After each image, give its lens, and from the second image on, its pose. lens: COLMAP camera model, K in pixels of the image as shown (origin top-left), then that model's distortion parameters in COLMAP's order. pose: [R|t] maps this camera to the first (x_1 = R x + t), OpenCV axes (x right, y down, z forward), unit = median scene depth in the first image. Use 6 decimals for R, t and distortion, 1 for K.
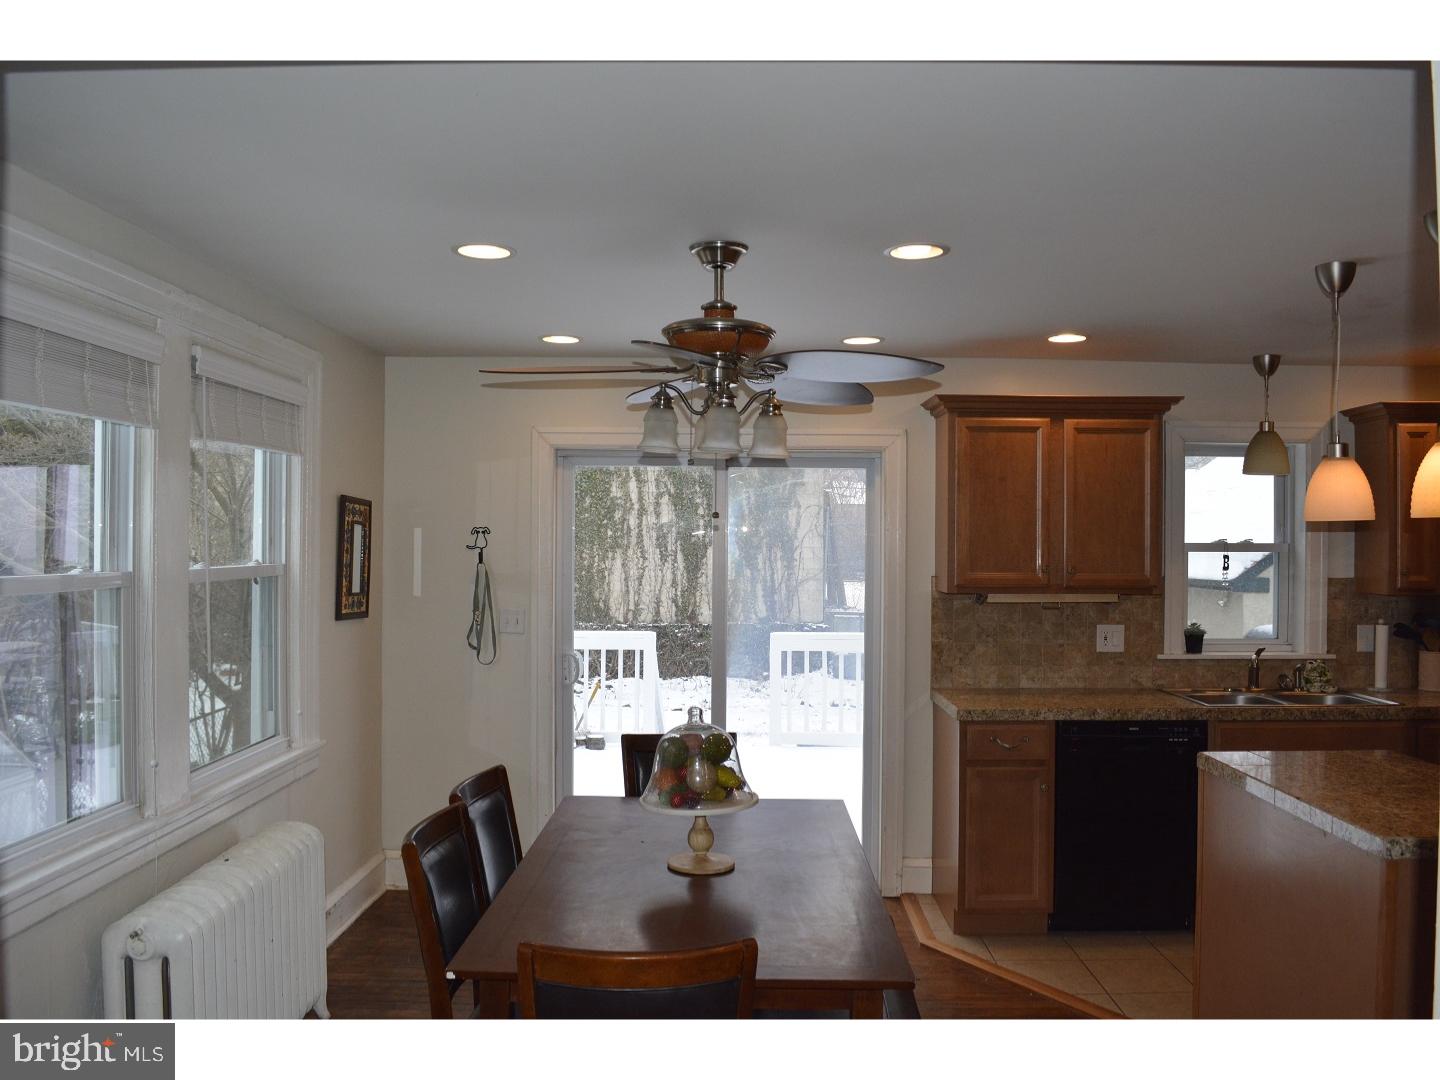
lens RADIAL K [[1160.1, 0, 720.0], [0, 1160.1, 540.0], [0, 0, 1]] dist [-0.067860, 0.002202]
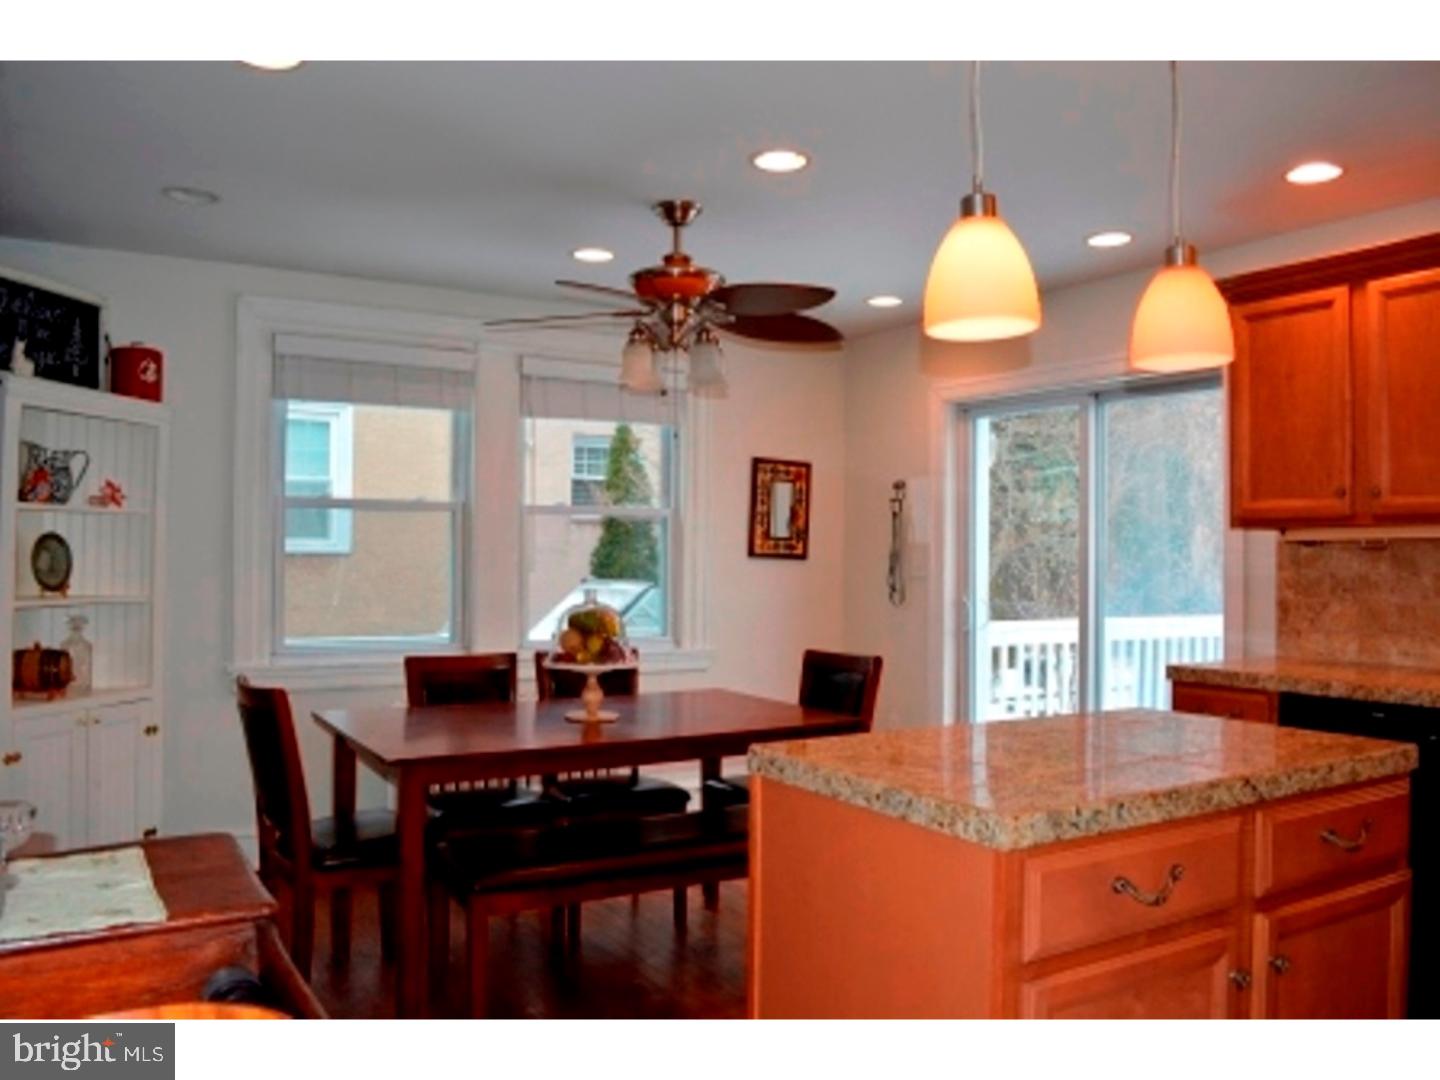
lens RADIAL K [[1127.4, 0, 720.0], [0, 1127.4, 540.0], [0, 0, 1]] dist [-0.075921, 0.007125]
pose [[0.532941, -0.012130, -0.846066, 0.645754], [-0.008740, 0.999765, -0.019839, 0.070828], [0.846108, 0.017968, 0.532709, 0.292755]]
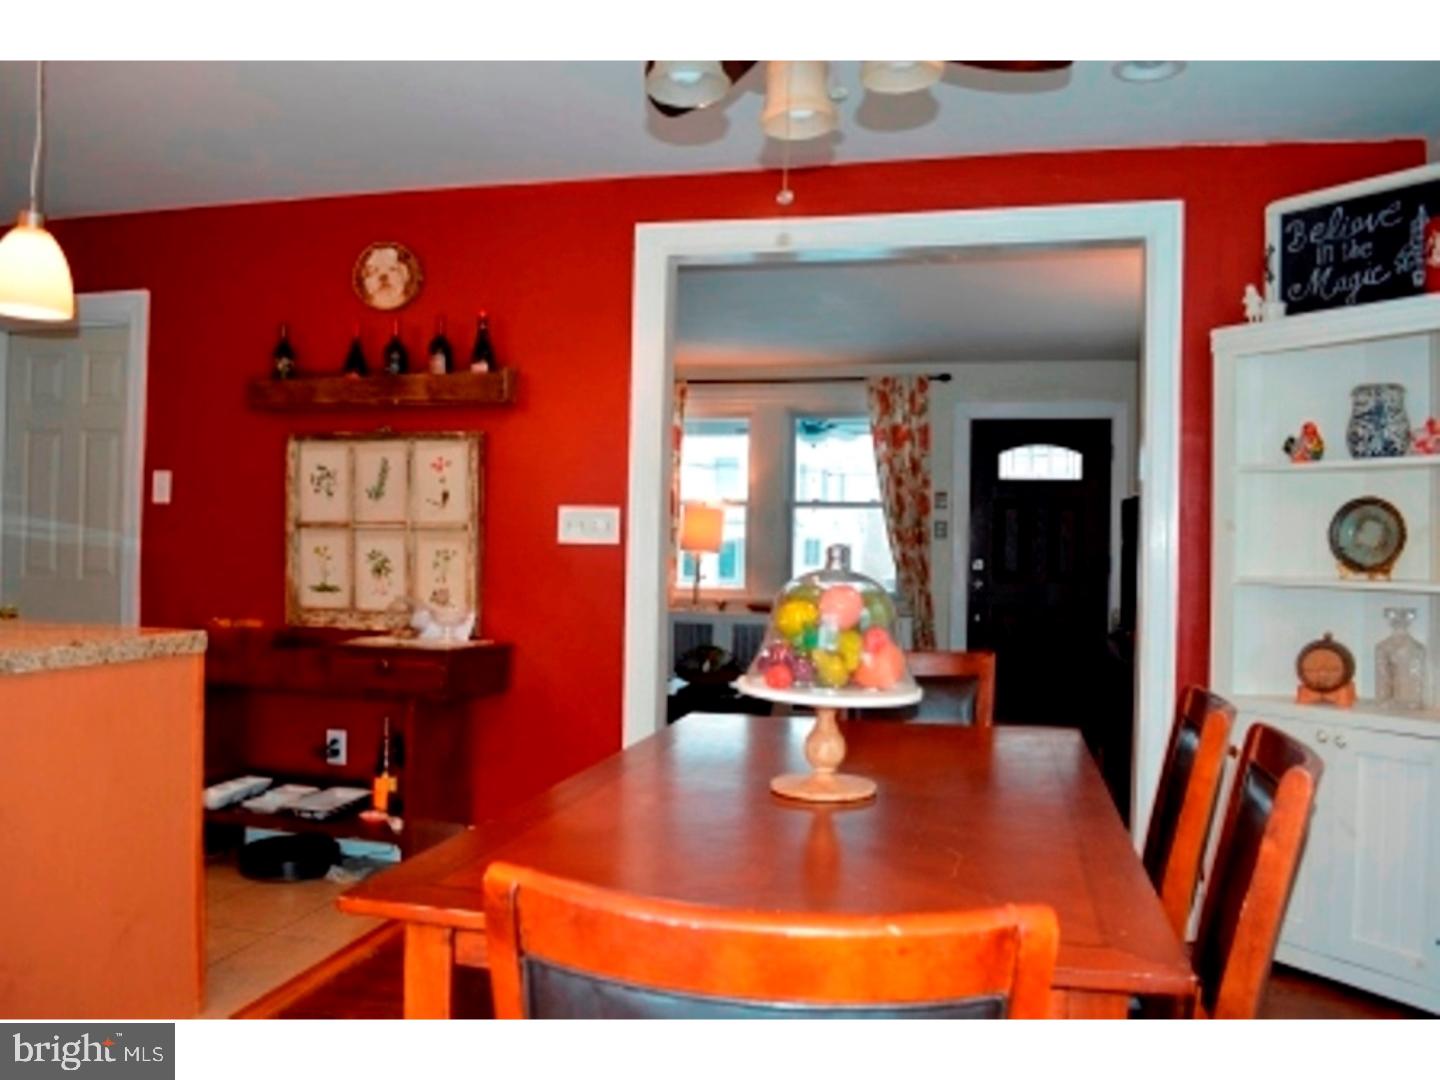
lens RADIAL K [[1139.0, 0, 720.0], [0, 1139.0, 540.0], [0, 0, 1]] dist [-0.076447, 0.003261]
pose [[-0.973709, -0.022806, 0.226650, -0.059701], [-0.024320, 0.999697, -0.003888, 0.089314], [-0.226492, -0.009298, -0.973969, 0.992401]]
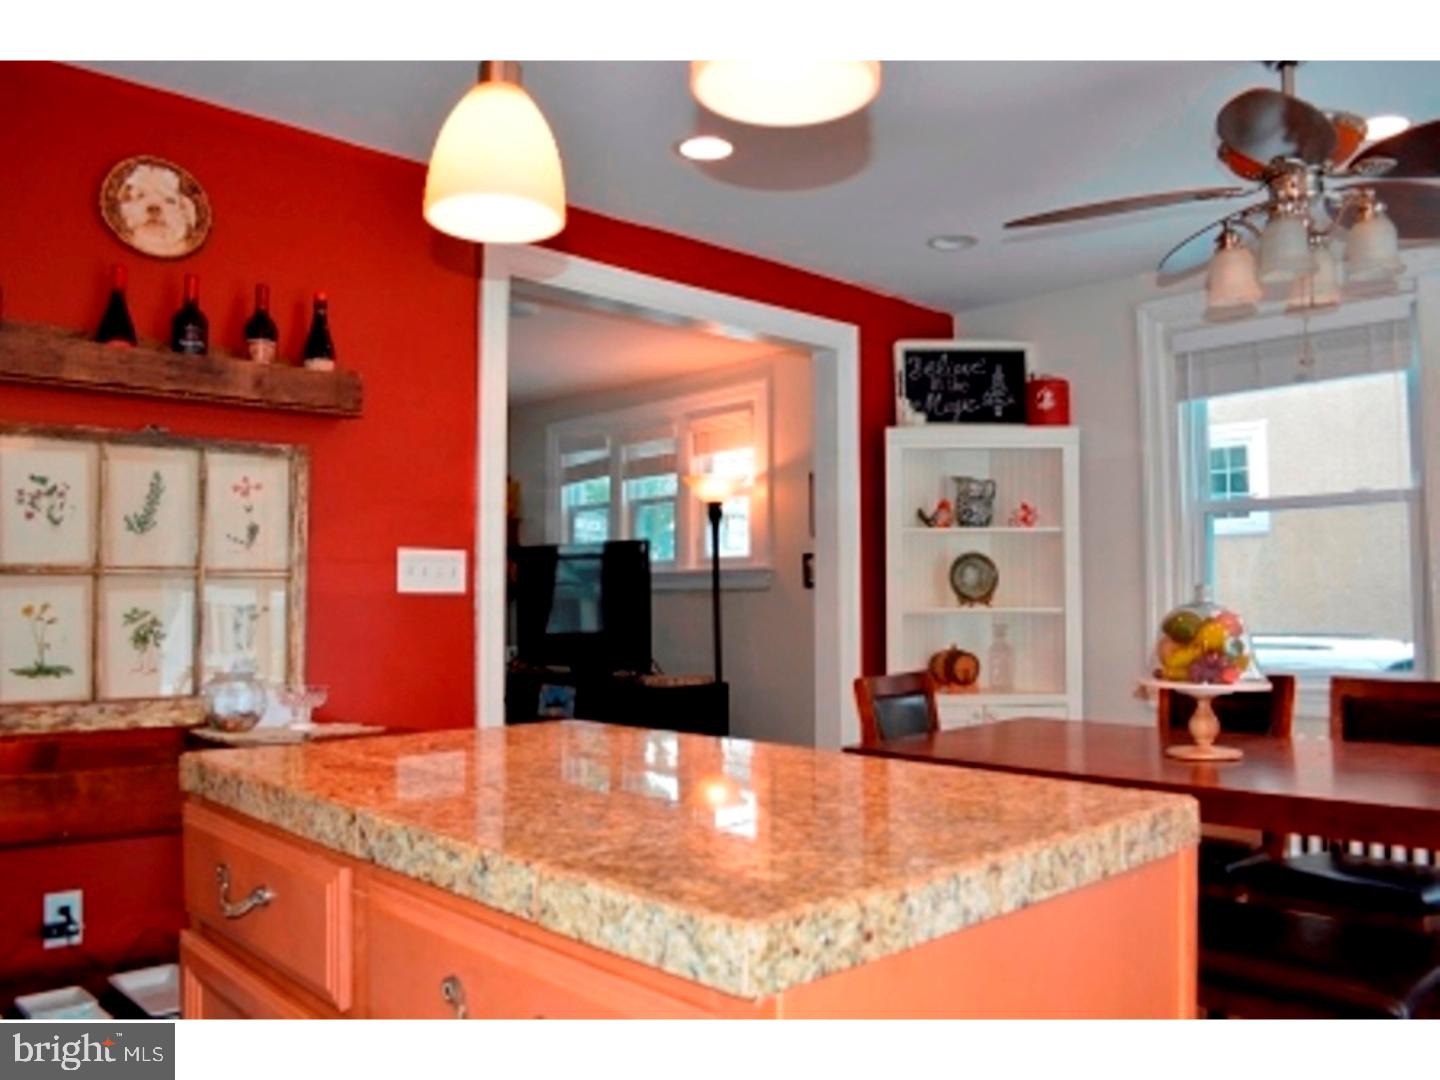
lens RADIAL K [[1127.4, 0, 720.0], [0, 1127.4, 540.0], [0, 0, 1]] dist [-0.075921, 0.007125]
pose [[-0.718363, -0.038977, -0.694576, 0.536786], [0.001834, 0.998320, -0.057919, 0.098158], [0.695666, -0.042881, -0.717084, 0.834141]]
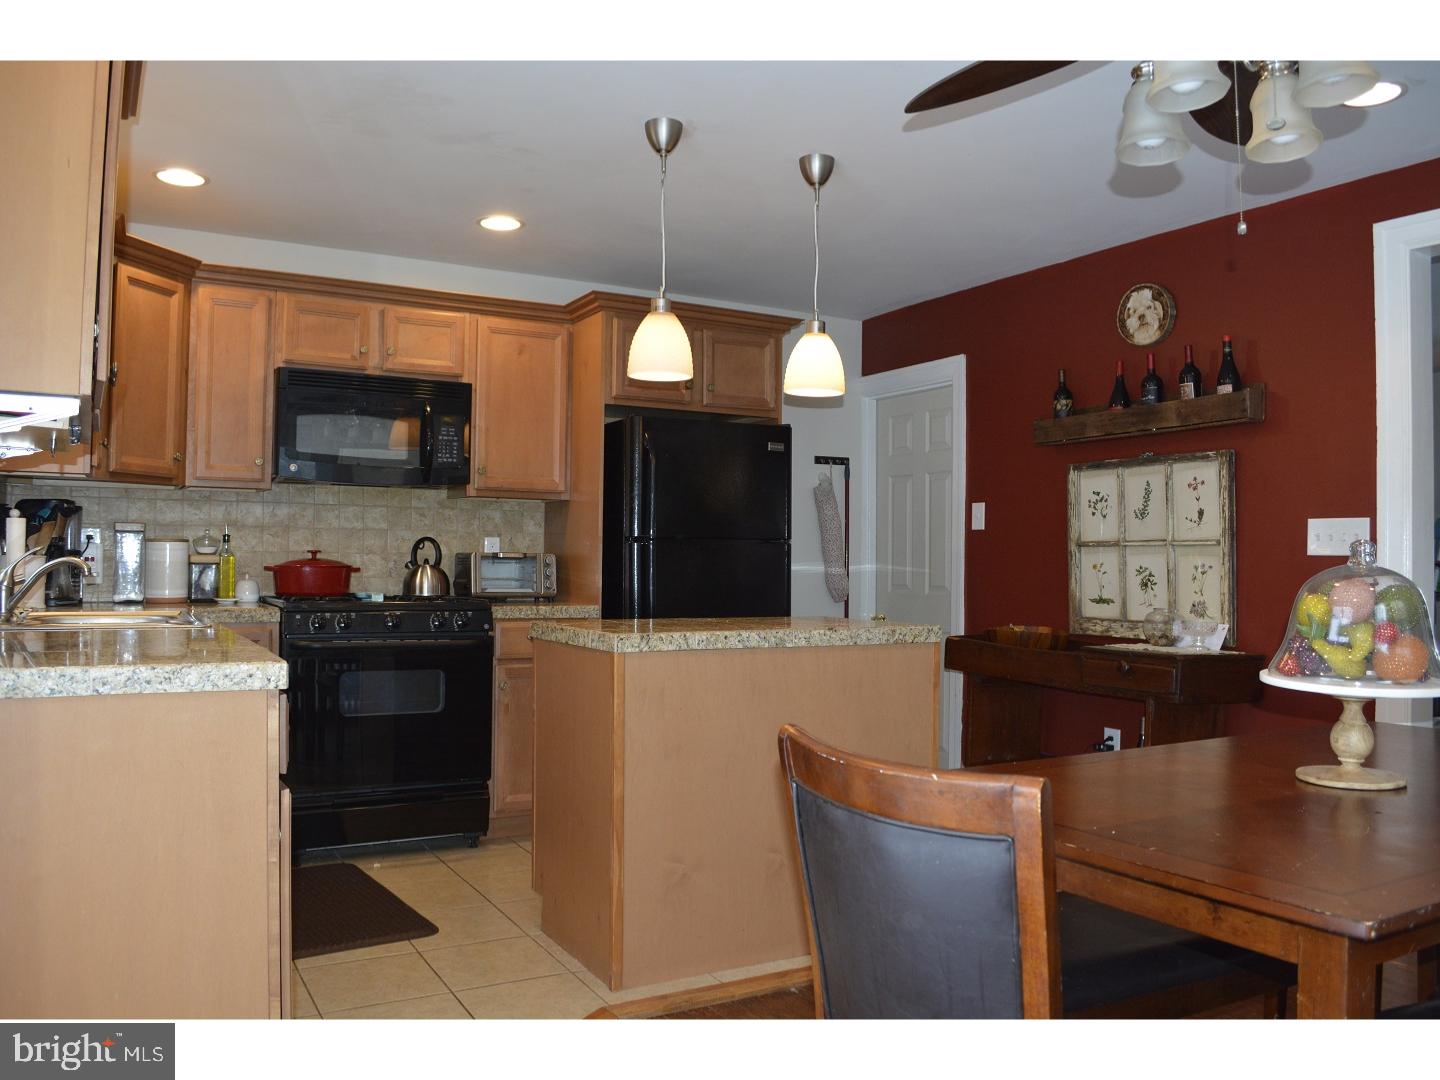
lens RADIAL K [[1139.0, 0, 720.0], [0, 1139.0, 540.0], [0, 0, 1]] dist [-0.076447, 0.003261]
pose [[-0.510603, 0.008137, 0.859778, -0.227378], [-0.010506, 0.999822, -0.015702, 0.096760], [-0.859753, -0.017050, -0.510426, 0.994572]]
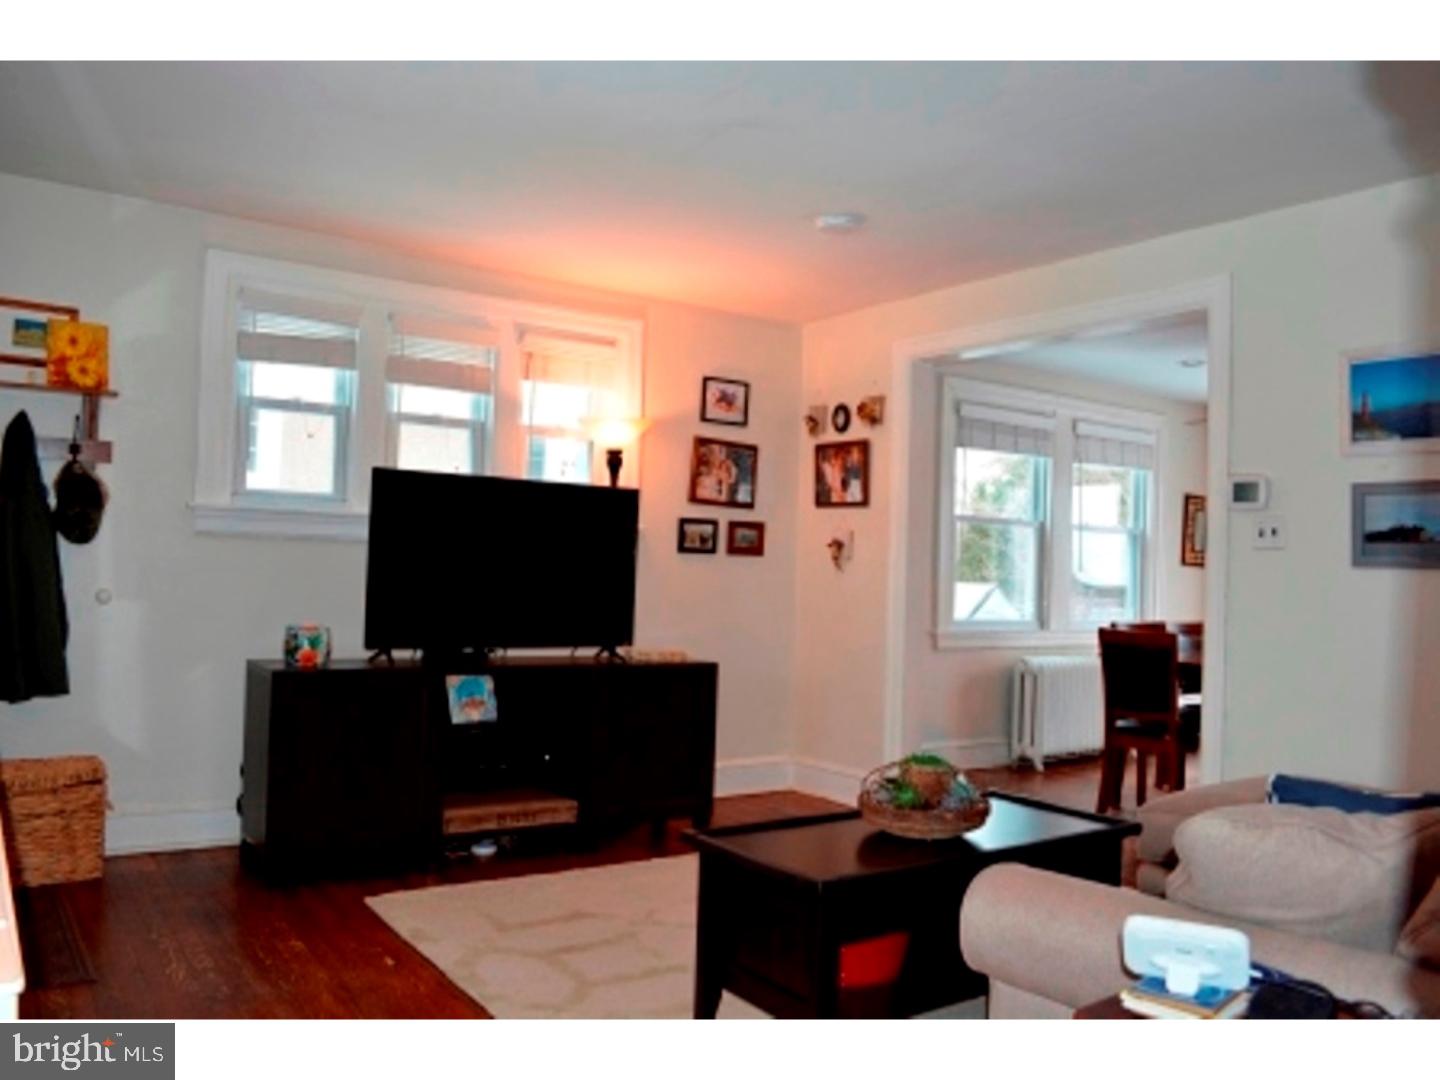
lens RADIAL K [[1139.0, 0, 720.0], [0, 1139.0, 540.0], [0, 0, 1]] dist [-0.076447, 0.003261]
pose [[0.578960, 0.001232, -0.815355, 0.623572], [-0.037419, 0.998985, -0.025061, 0.094841], [0.814497, 0.045020, 0.578418, -0.548862]]
